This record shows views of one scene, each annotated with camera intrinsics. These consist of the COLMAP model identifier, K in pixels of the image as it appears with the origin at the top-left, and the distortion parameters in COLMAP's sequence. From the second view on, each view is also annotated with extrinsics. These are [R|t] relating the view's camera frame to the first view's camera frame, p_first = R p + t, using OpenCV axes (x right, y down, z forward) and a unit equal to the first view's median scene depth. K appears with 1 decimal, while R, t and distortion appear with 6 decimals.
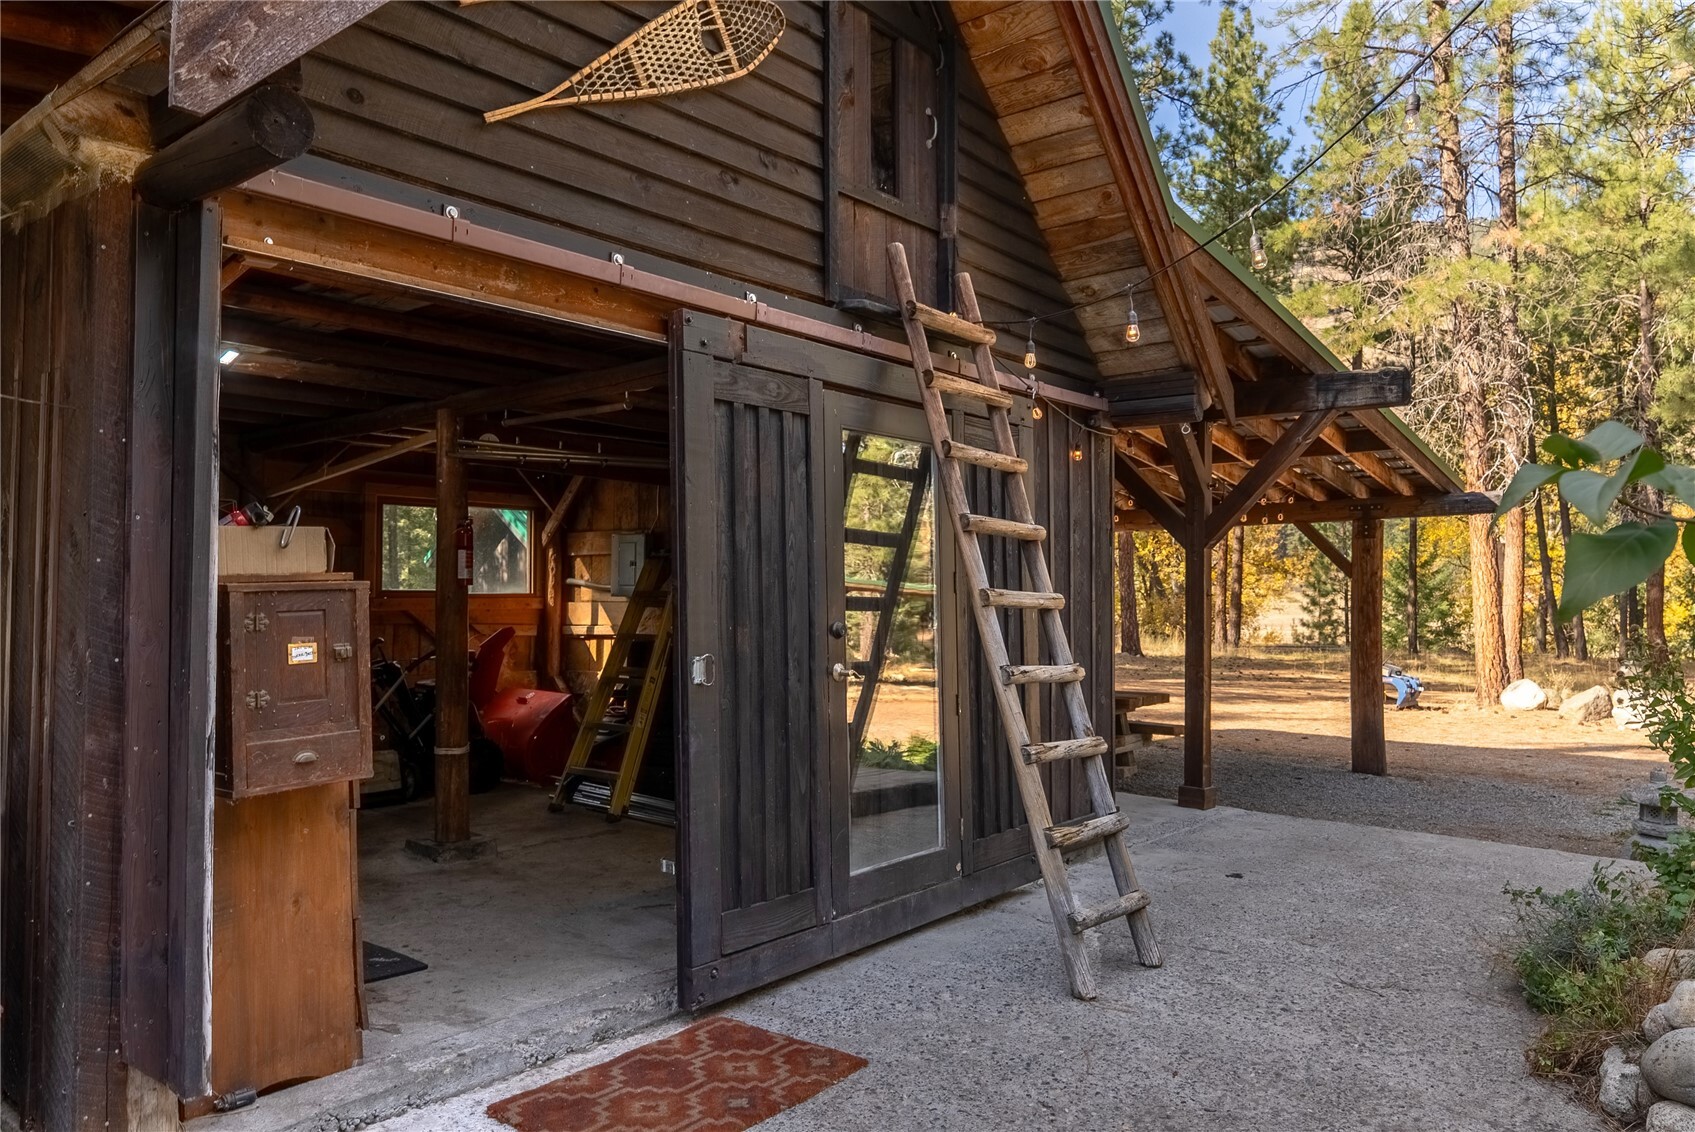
lens RADIAL K [[1166.3, 0, 843.1], [0, 1166.3, 565.0], [0, 0, 1]] dist [-0.005926, -0.000446]
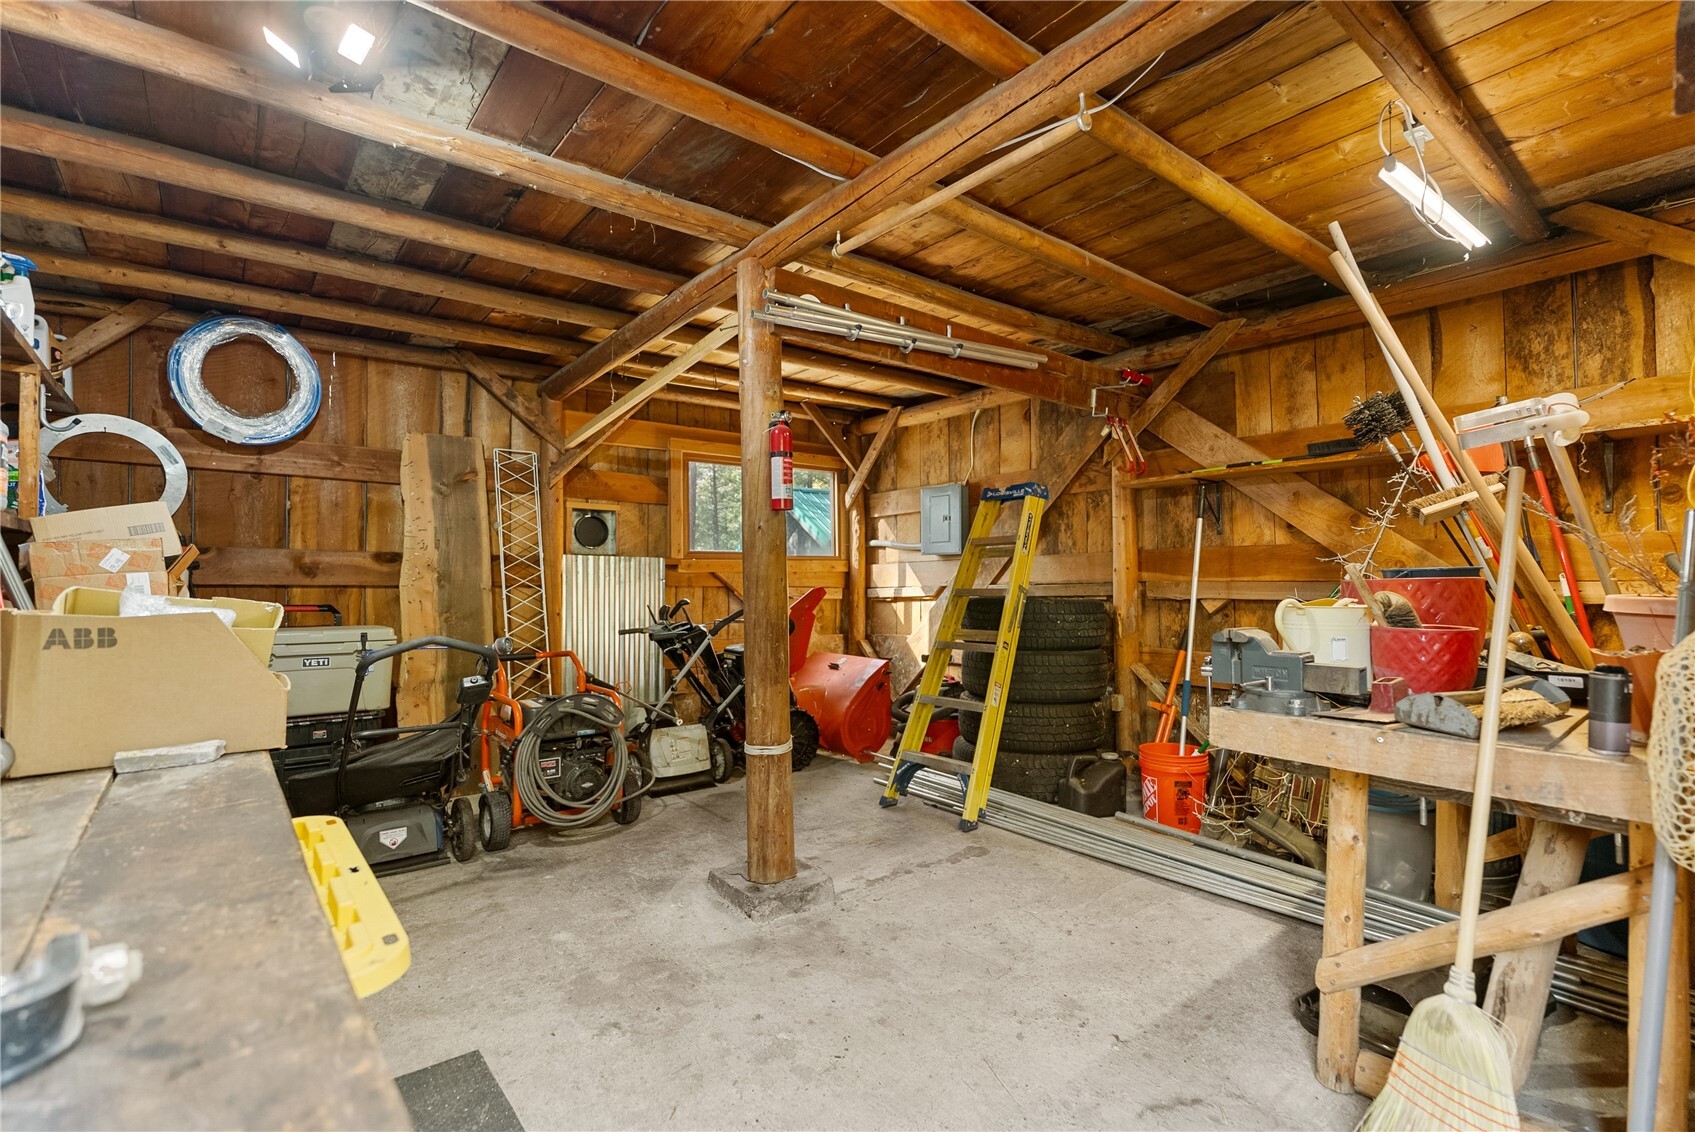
lens RADIAL K [[790.9, 0, 853.2], [0, 790.9, 571.8], [0, 0, 1]] dist [0.013671, -0.000135]
pose [[0.979808, -0.019083, -0.199027, -0.133668], [0.021224, 0.999737, 0.008630, 0.035557], [0.198810, -0.012680, 0.979956, 0.385382]]
